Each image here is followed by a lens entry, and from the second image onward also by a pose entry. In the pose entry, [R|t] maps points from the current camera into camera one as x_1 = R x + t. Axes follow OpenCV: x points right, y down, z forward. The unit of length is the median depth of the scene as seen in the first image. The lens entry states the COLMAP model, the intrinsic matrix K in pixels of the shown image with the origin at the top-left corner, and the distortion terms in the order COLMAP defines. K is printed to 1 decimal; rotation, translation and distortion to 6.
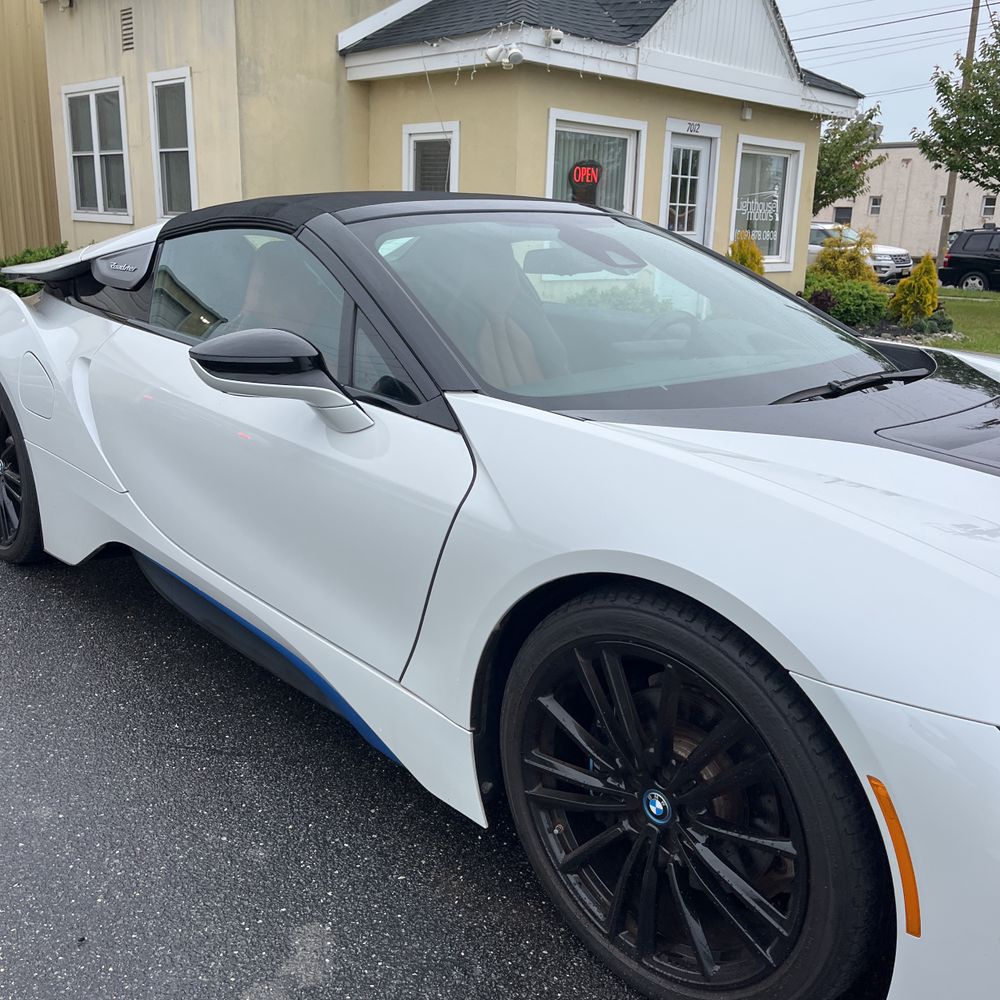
lens RADIAL K [[1011.9, 0, 483.2], [0, 1011.9, 507.5], [0, 0, 1]] dist [0.015402, 0.000000]
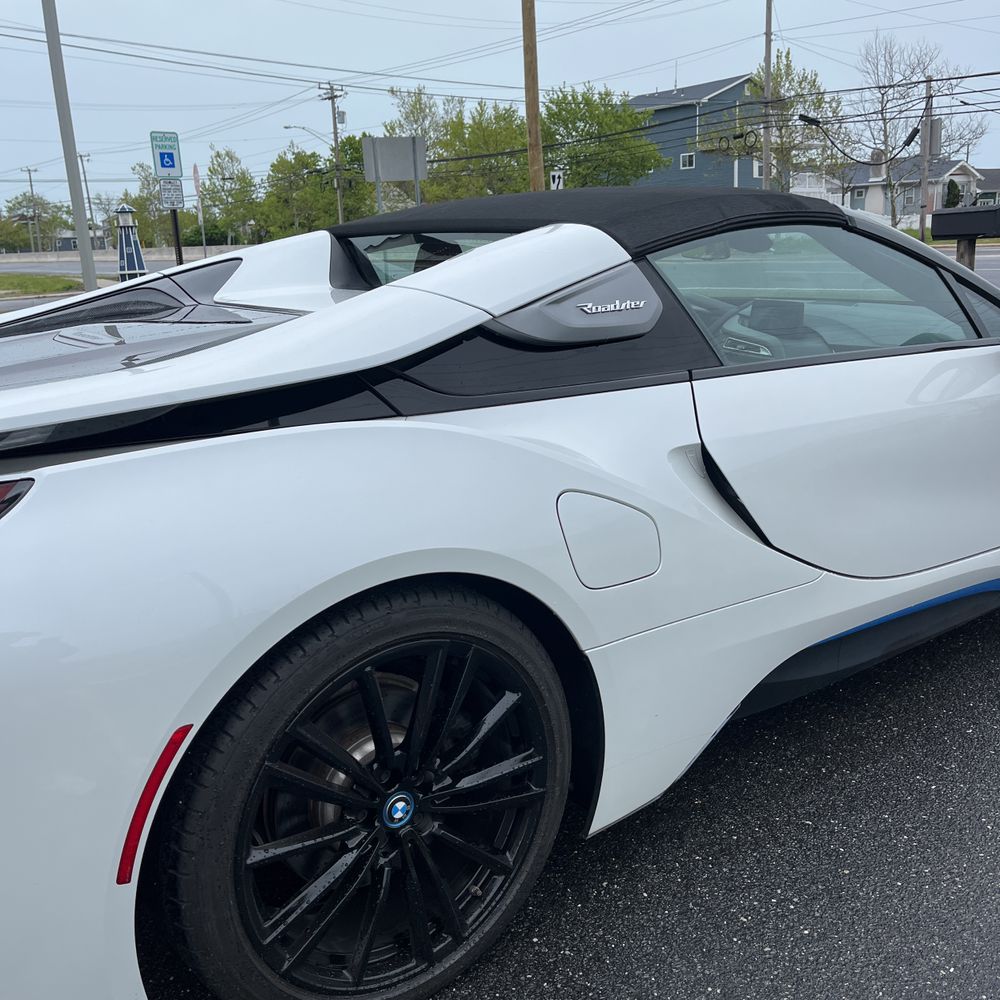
lens RADIAL K [[1011.9, 0, 508.7], [0, 1011.9, 513.7], [0, 0, 1]] dist [0.015402, 0.000000]
pose [[0.093053, -0.294095, 0.951236, -0.284141], [0.310369, 0.916345, 0.252947, -0.084487], [-0.946051, 0.271697, 0.176547, 0.280140]]
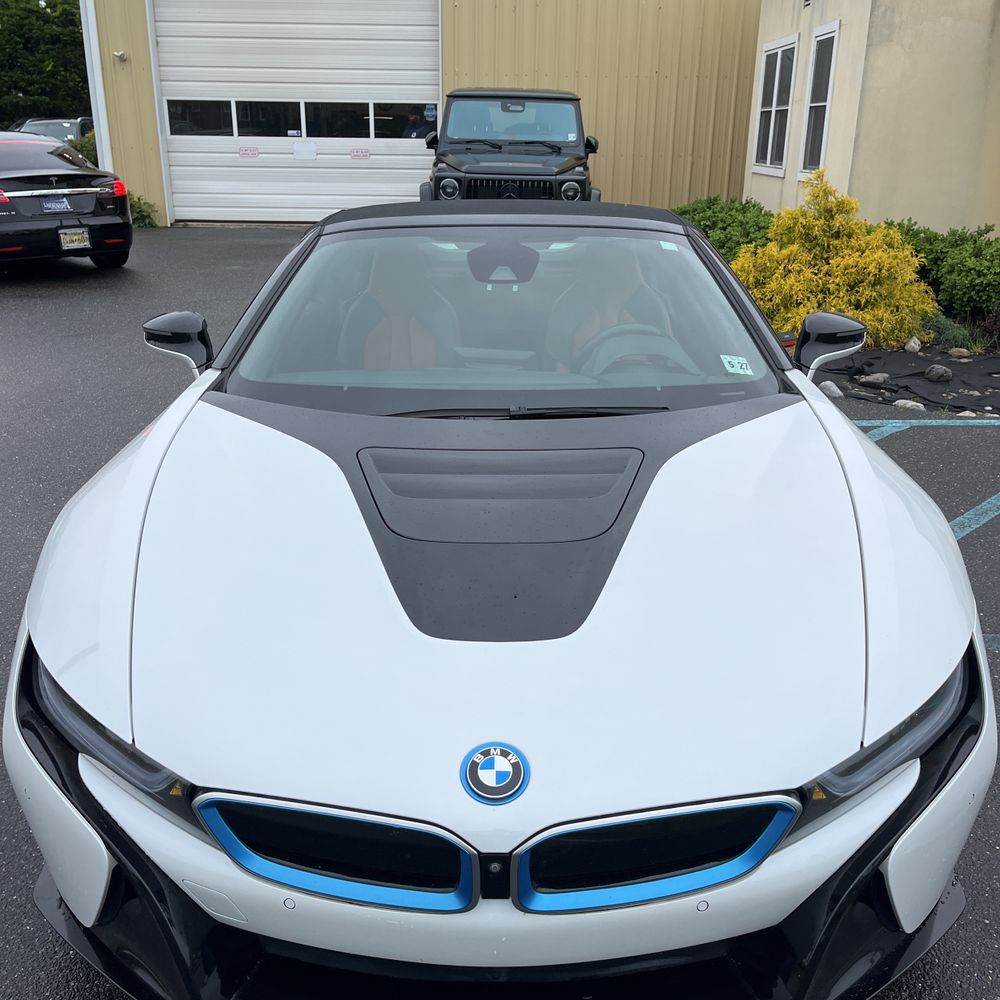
lens RADIAL K [[1011.9, 0, 491.6], [0, 1011.9, 514.7], [0, 0, 1]] dist [0.015402, 0.000000]
pose [[0.717468, 0.220630, -0.660728, 0.231498], [-0.176219, 0.975150, 0.134271, -0.031861], [0.673934, 0.020098, 0.738518, 0.037781]]
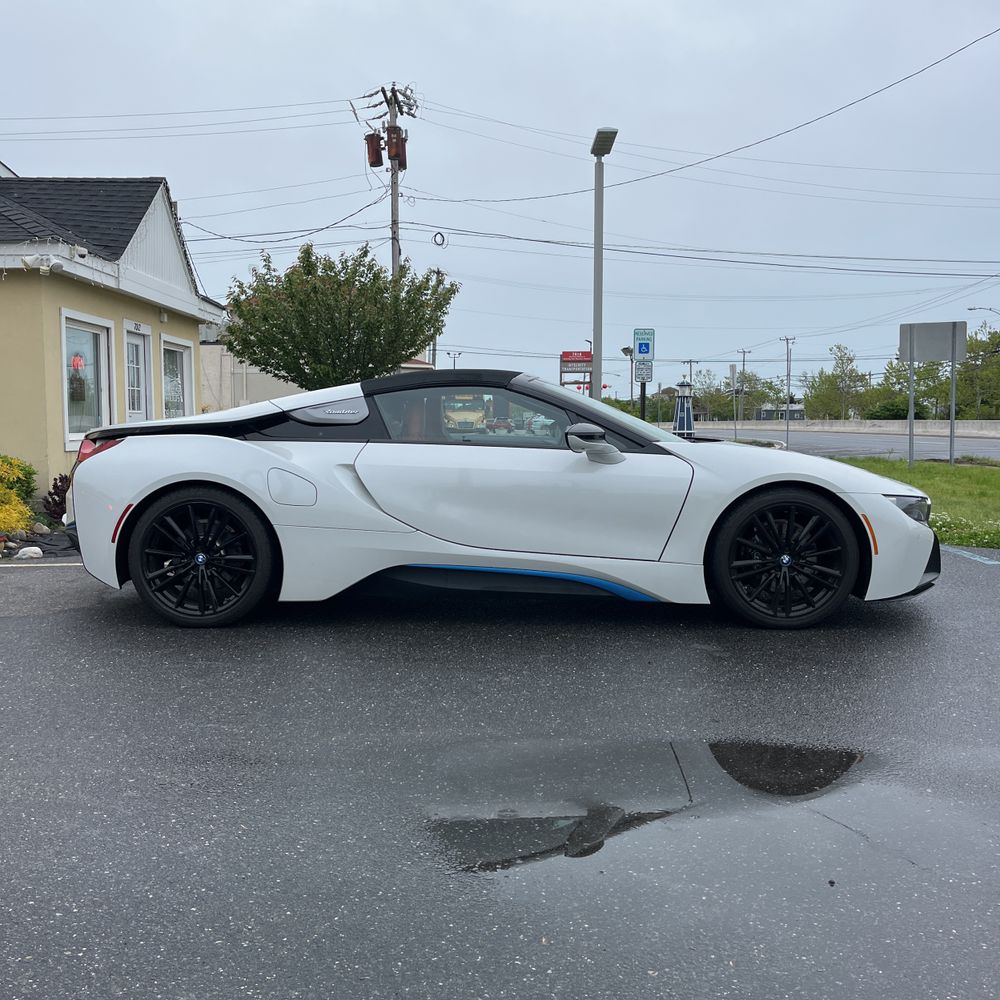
lens RADIAL K [[1011.9, 0, 490.6], [0, 1011.9, 497.5], [0, 0, 1]] dist [0.015402, 0.000000]
pose [[0.701013, -0.078952, 0.708765, -0.391081], [0.211686, 0.972096, -0.101085, 0.034758], [-0.681007, 0.220898, 0.698165, -0.085968]]
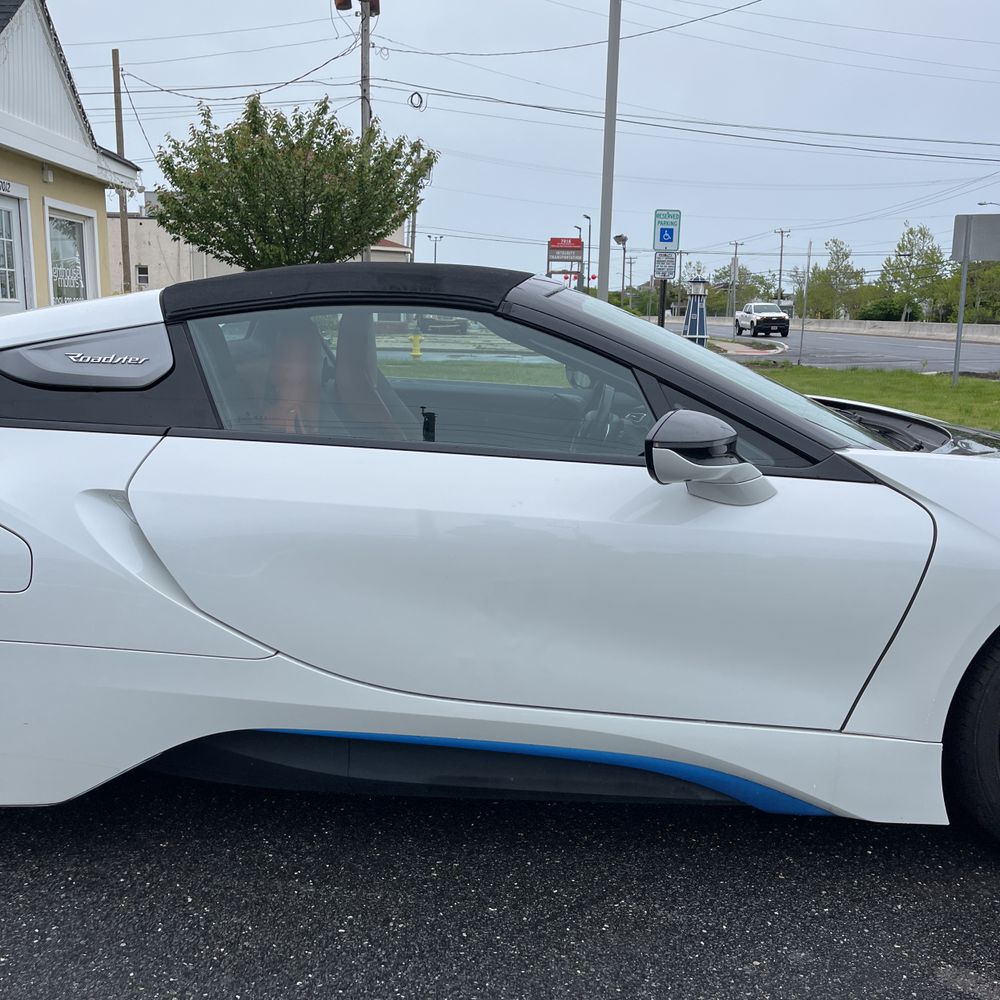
lens RADIAL K [[1011.9, 0, 506.2], [0, 1011.9, 496.0], [0, 0, 1]] dist [0.015402, 0.000000]
pose [[0.678238, -0.140987, 0.721191, -0.196272], [0.192293, 0.981276, 0.010991, -0.027177], [-0.709237, 0.131225, 0.692649, 0.091405]]
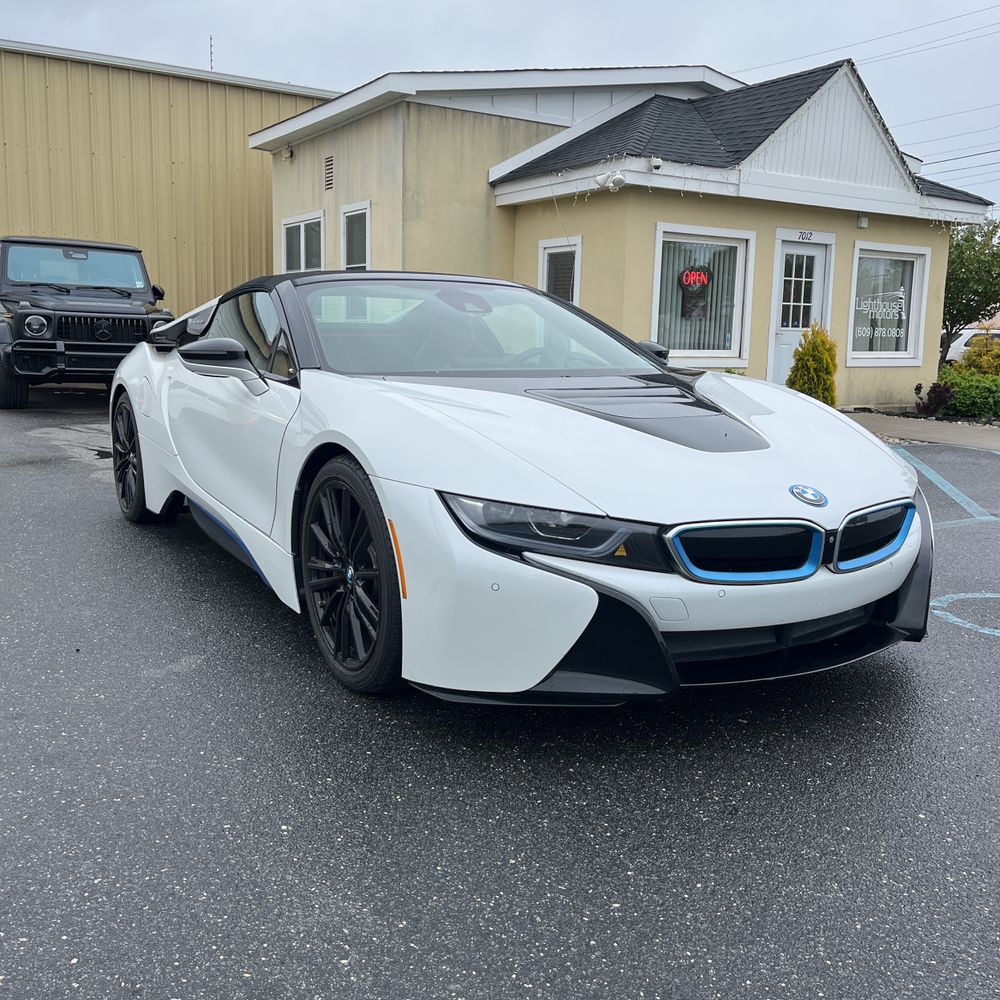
lens RADIAL K [[1011.9, 0, 486.2], [0, 1011.9, 498.1], [0, 0, 1]] dist [0.015402, 0.000000]
pose [[0.975554, 0.028486, -0.217907, 0.124609], [-0.054036, 0.992215, -0.112207, 0.054122], [0.213014, 0.121238, 0.969498, -0.114909]]
